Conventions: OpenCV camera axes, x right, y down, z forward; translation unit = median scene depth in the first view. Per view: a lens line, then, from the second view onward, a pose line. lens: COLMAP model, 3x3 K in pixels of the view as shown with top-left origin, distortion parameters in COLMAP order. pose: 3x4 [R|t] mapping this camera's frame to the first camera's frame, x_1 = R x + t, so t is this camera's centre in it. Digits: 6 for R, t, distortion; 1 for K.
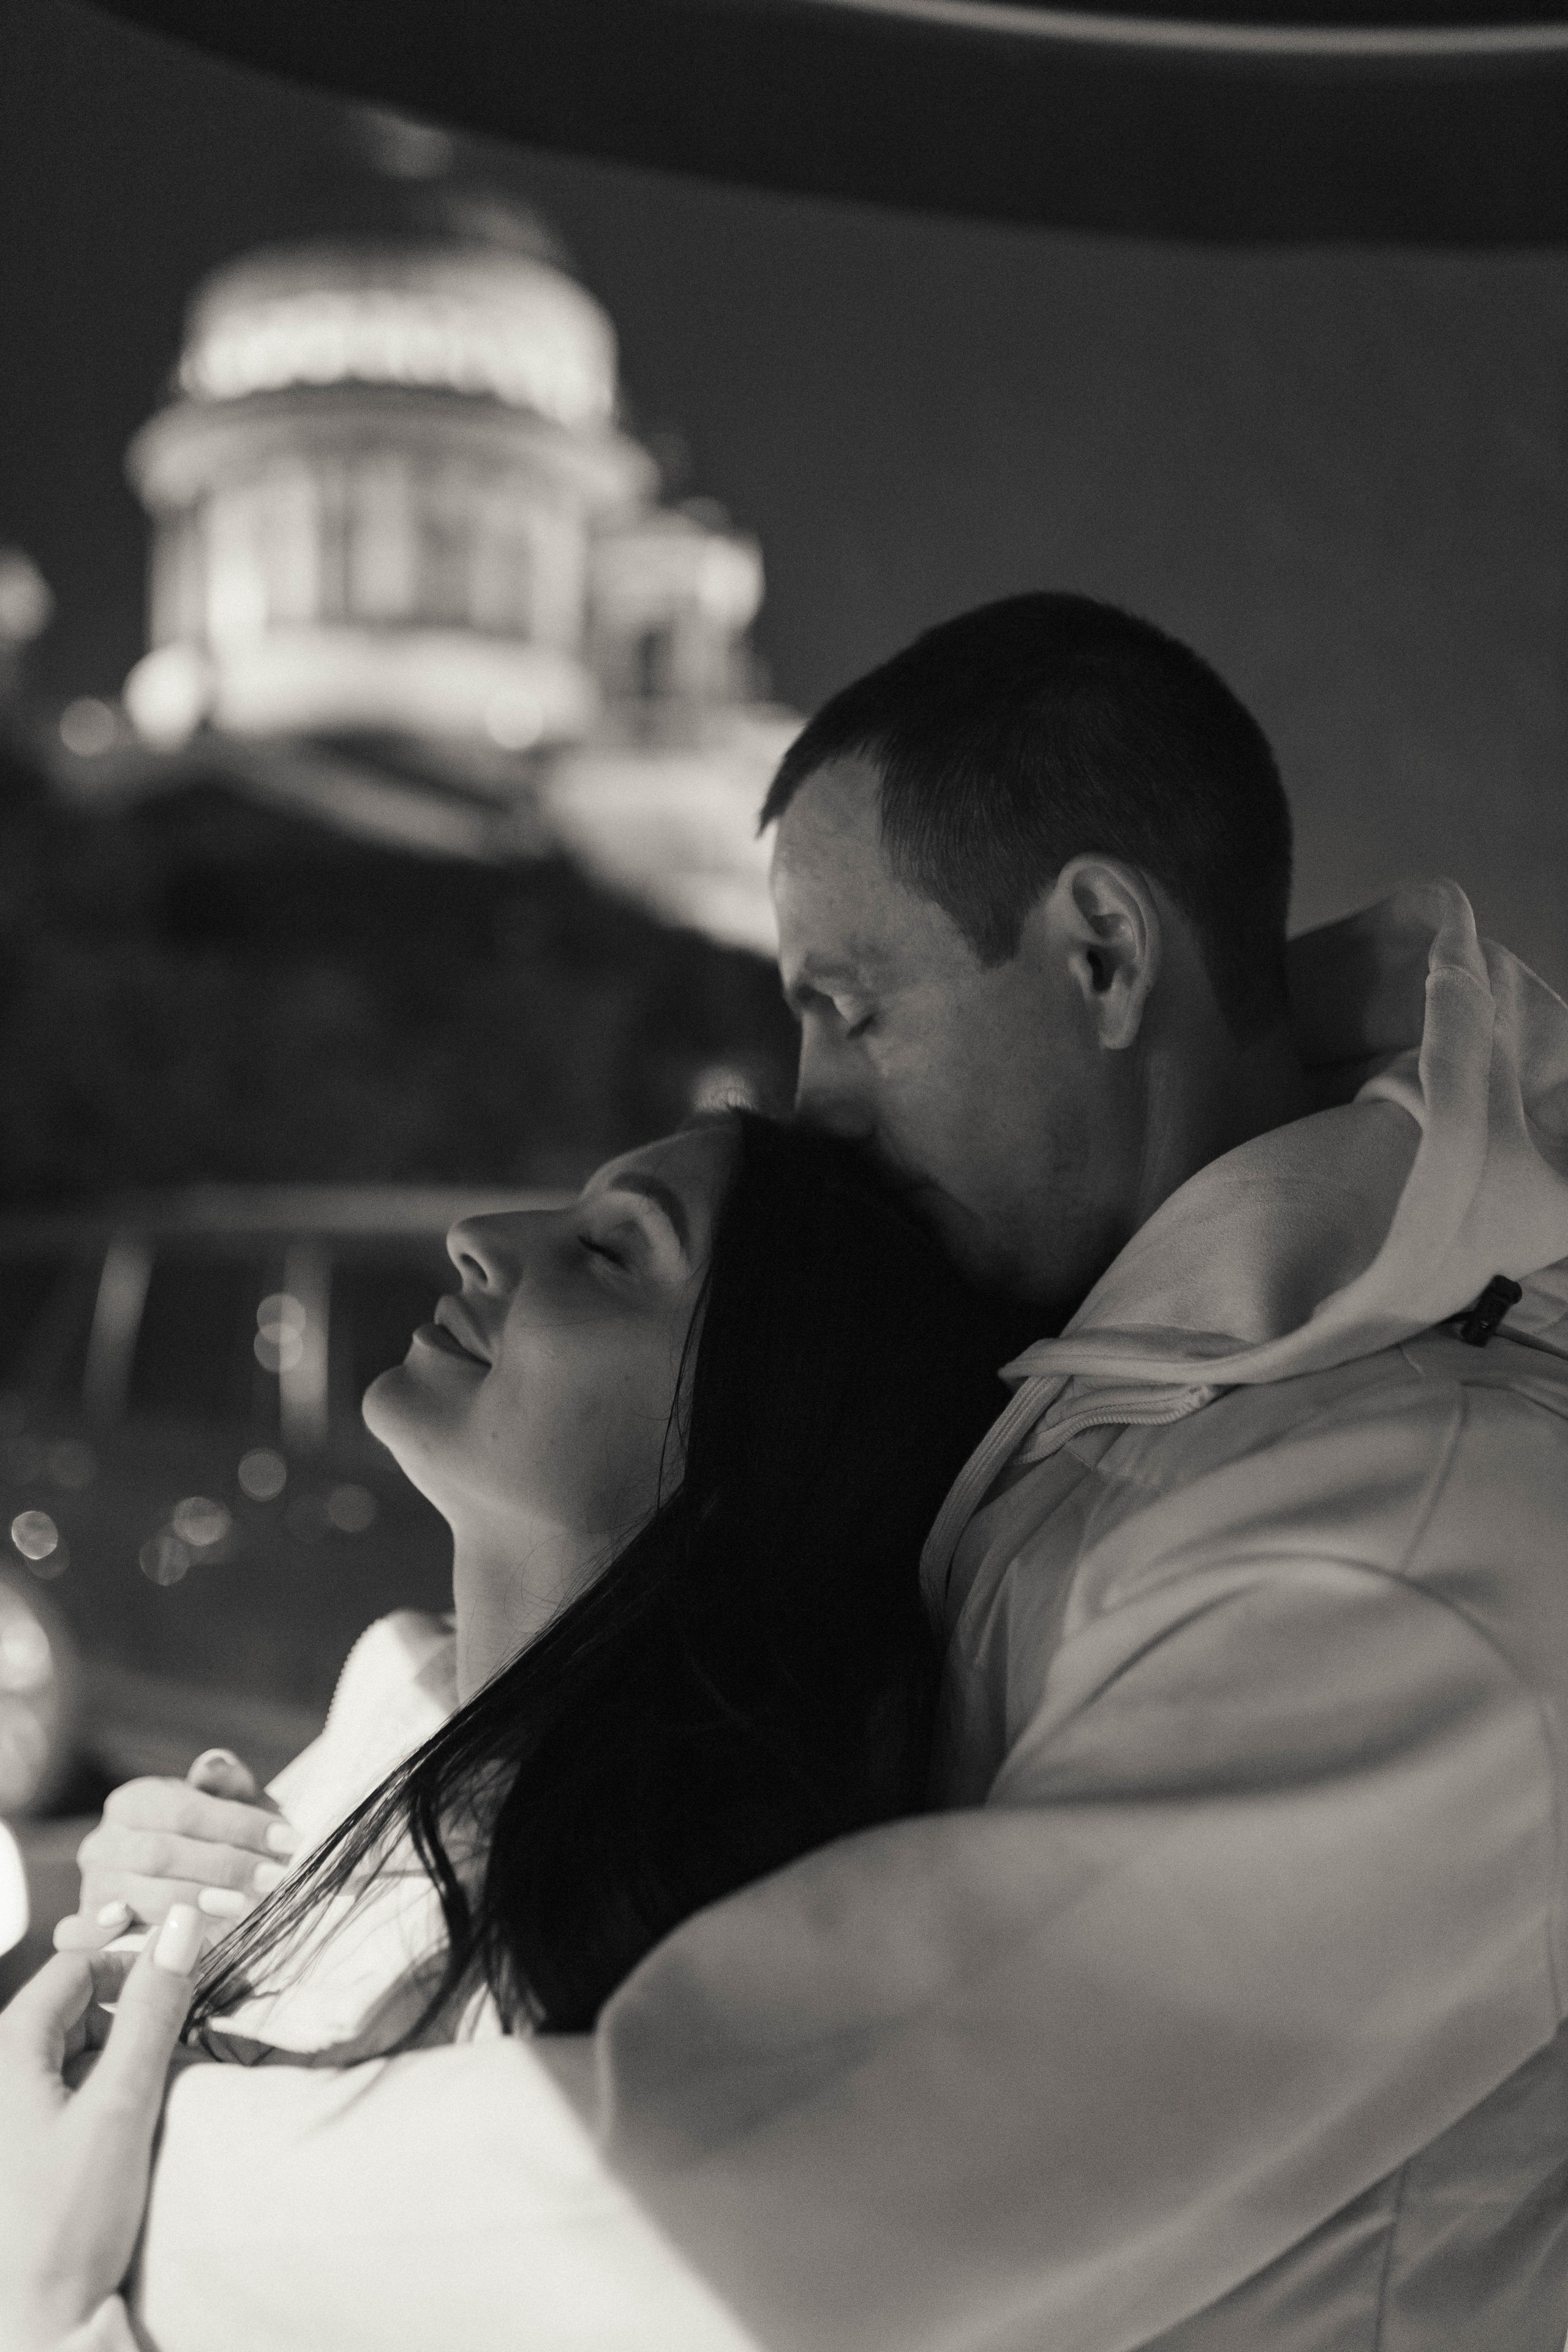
lens RADIAL K [[2222.1, 0, 848.6], [0, 2222.1, 1163.3], [0, 0, 1]] dist [0.022042, 0.013447]
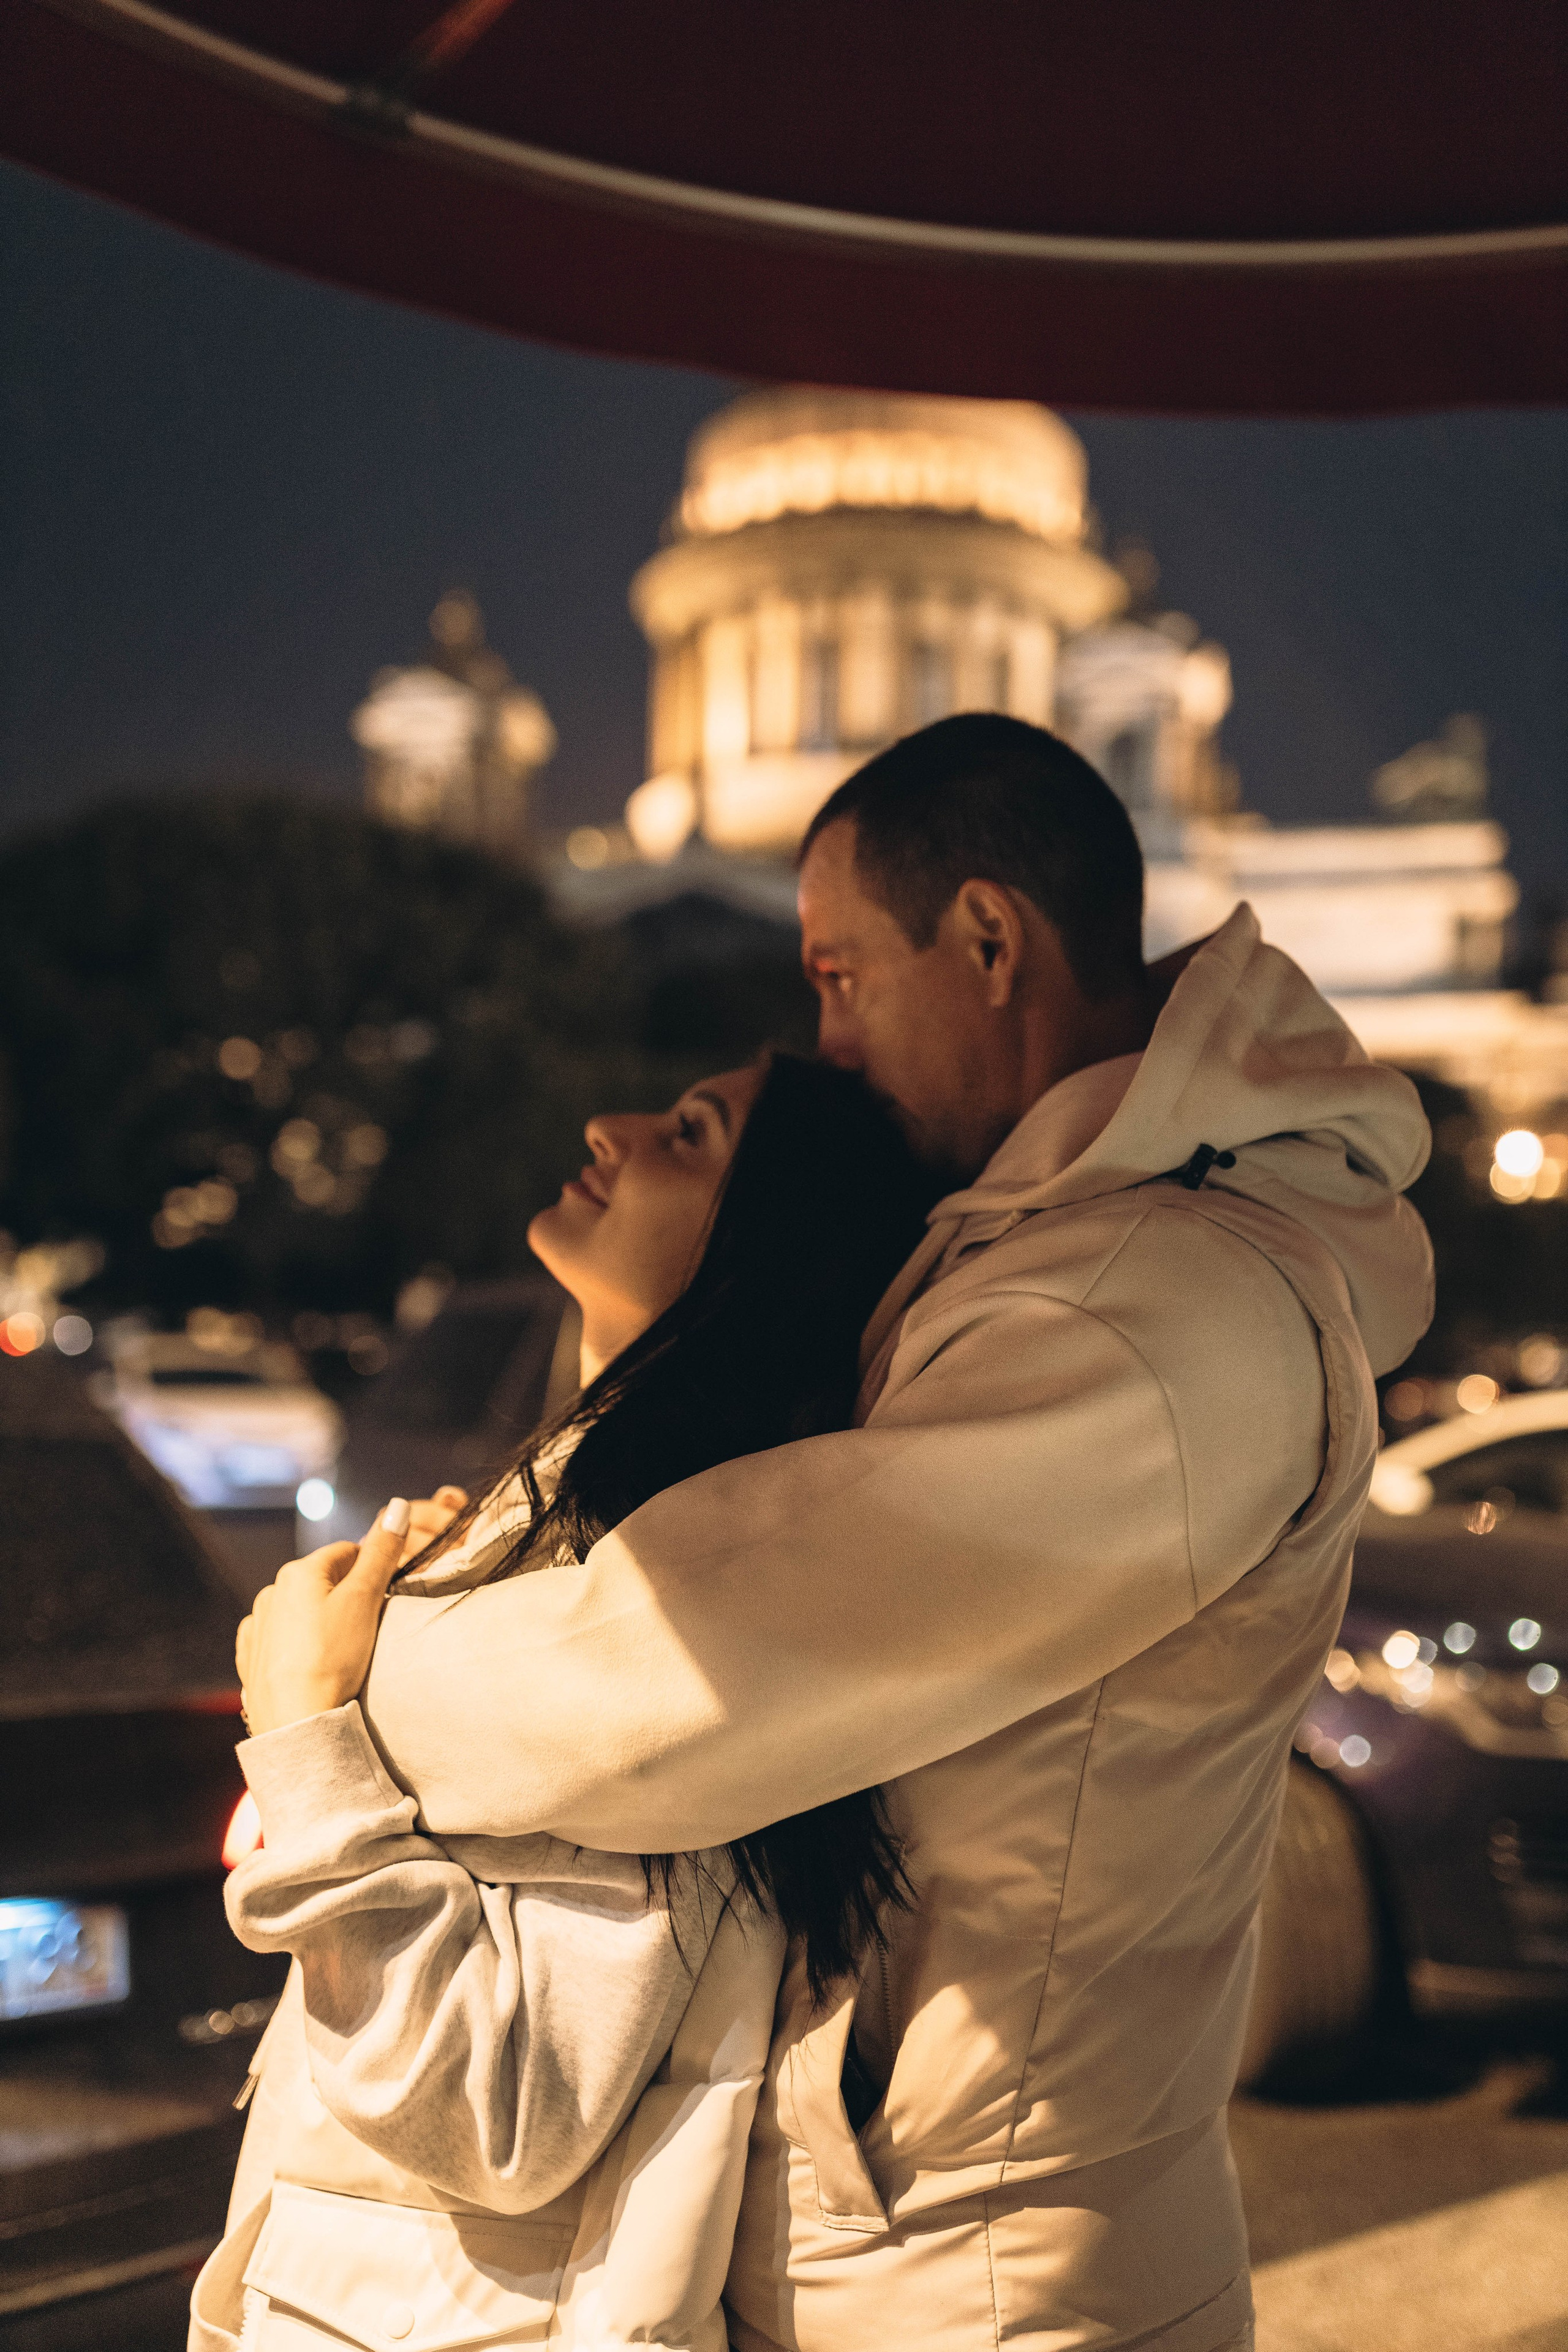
lens RADIAL K [[2209.0, 0, 784.0], [0, 2209.0, 1176.0], [0, 0, 1]] dist [-0.013515, 0.024547]
pose [[0.973179, 0.023145, -0.228883, 0.329697], [-0.032583, 0.998764, -0.037542, 0.128141], [0.227732, 0.043993, 0.972730, -0.512264]]
